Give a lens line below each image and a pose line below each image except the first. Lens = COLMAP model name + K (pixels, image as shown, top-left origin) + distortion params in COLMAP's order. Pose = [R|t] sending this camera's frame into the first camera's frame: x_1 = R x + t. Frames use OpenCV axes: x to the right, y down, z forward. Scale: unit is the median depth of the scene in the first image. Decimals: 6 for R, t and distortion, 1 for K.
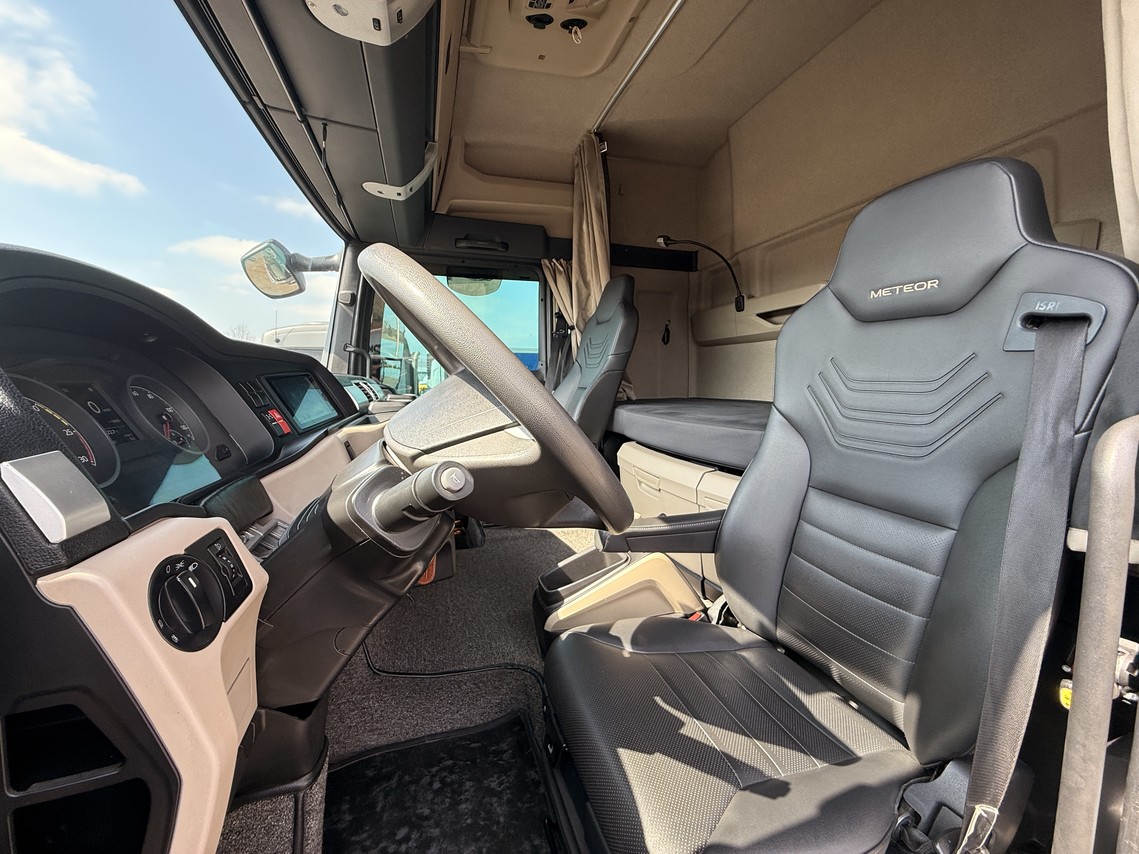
lens RADIAL K [[462.7, 0, 569.5], [0, 462.7, 427.0], [0, 0, 1]] dist [0.000603, -0.000084]
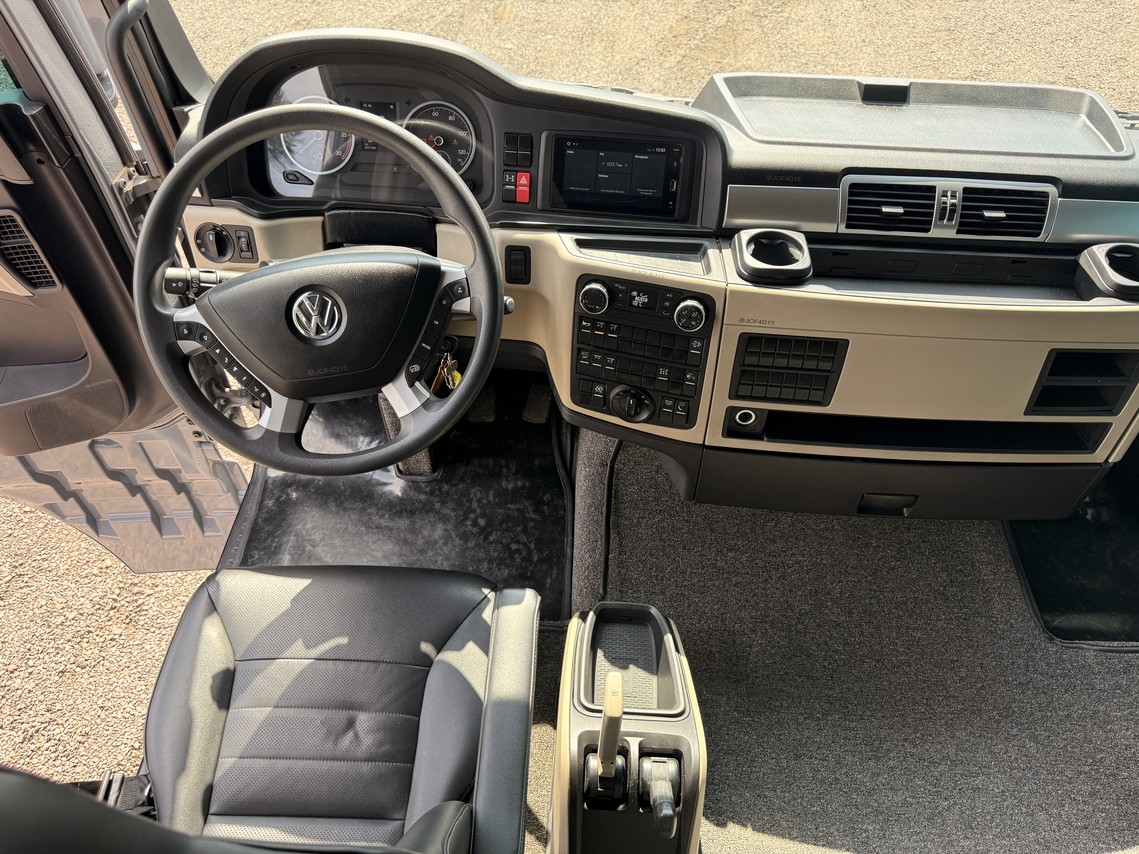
lens RADIAL K [[821.3, 0, 569.5], [0, 821.3, 427.0], [0, 0, 1]] dist [0.091571, -0.145743]
pose [[-0.328944, 0.724549, -0.605661, 0.646382], [-0.130814, 0.600208, 0.789074, -0.951090], [0.935245, 0.338790, -0.102654, 1.234605]]
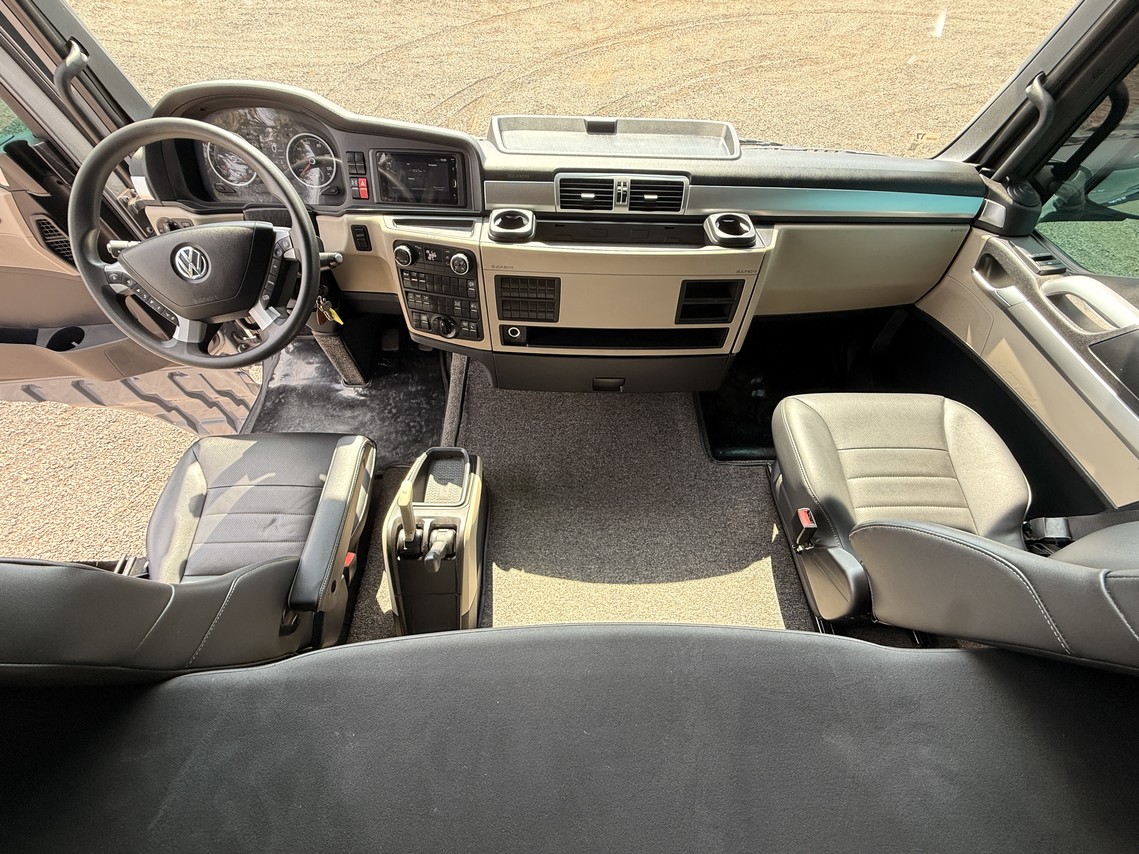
lens RADIAL K [[462.7, 0, 569.5], [0, 462.7, 427.0], [0, 0, 1]] dist [0.000603, -0.000084]
pose [[-0.281015, 0.794179, -0.538805, 0.539732], [-0.137200, 0.522417, 0.841580, -0.855234], [0.949846, 0.310421, -0.037846, 1.678061]]
